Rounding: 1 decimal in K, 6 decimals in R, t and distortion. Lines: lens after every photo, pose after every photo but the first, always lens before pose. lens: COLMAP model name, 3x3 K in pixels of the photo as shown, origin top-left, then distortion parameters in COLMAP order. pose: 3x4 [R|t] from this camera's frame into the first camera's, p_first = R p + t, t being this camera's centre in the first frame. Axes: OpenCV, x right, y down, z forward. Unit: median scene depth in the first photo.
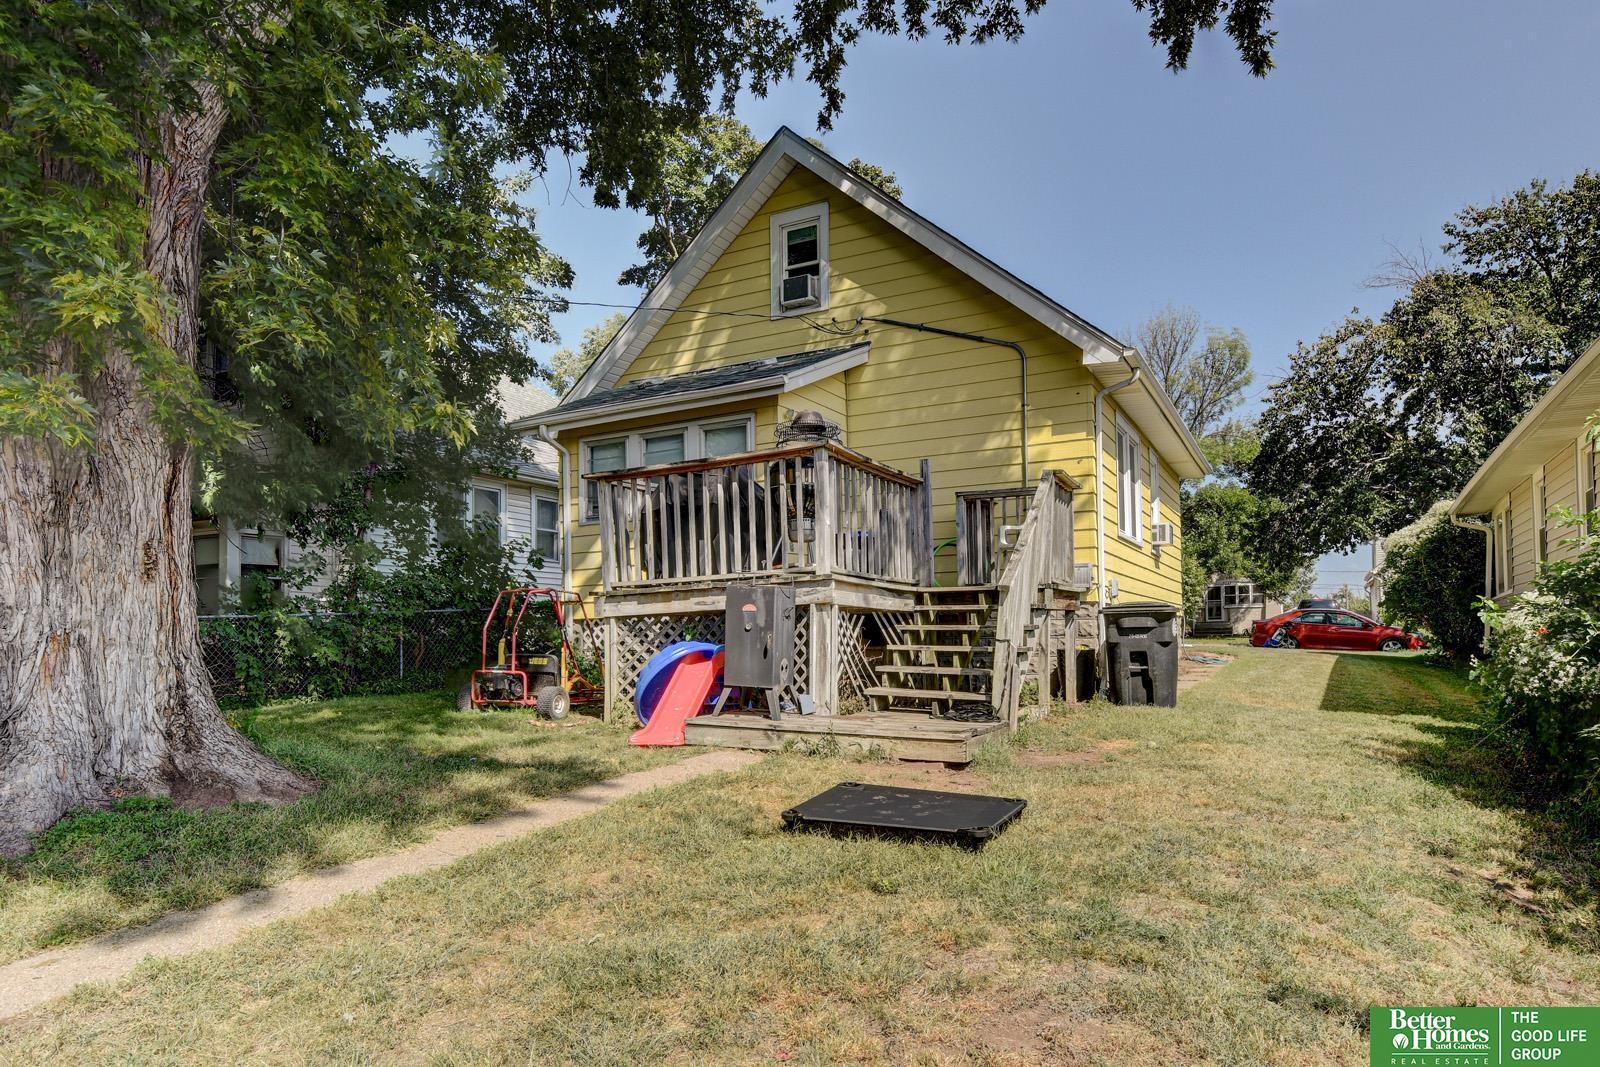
lens RADIAL K [[931.8, 0, 780.6], [0, 931.8, 604.4], [0, 0, 1]] dist [-0.000016, -0.003394]
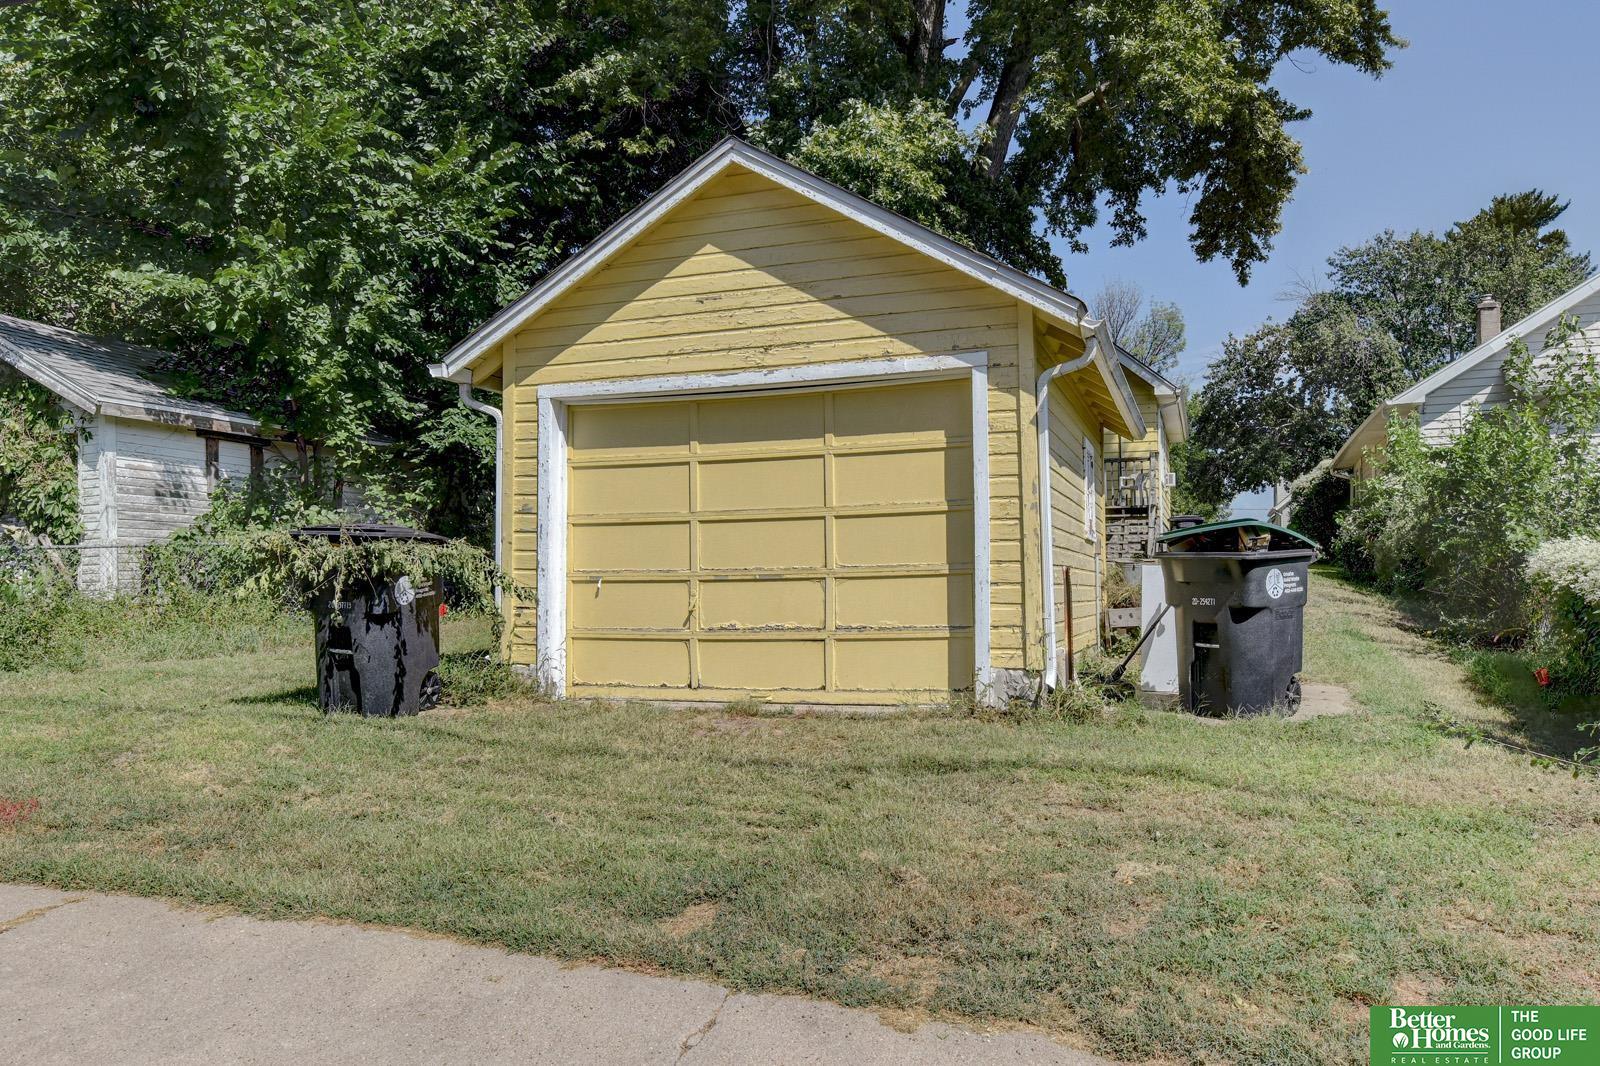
lens RADIAL K [[1140.5, 0, 801.2], [0, 1140.5, 526.0], [0, 0, 1]] dist [-0.002982, -0.000218]
pose [[0.984206, 0.009798, 0.176753, -0.340187], [-0.006472, 0.999791, -0.019388, 0.028913], [-0.176906, 0.017937, 0.984064, -0.502709]]
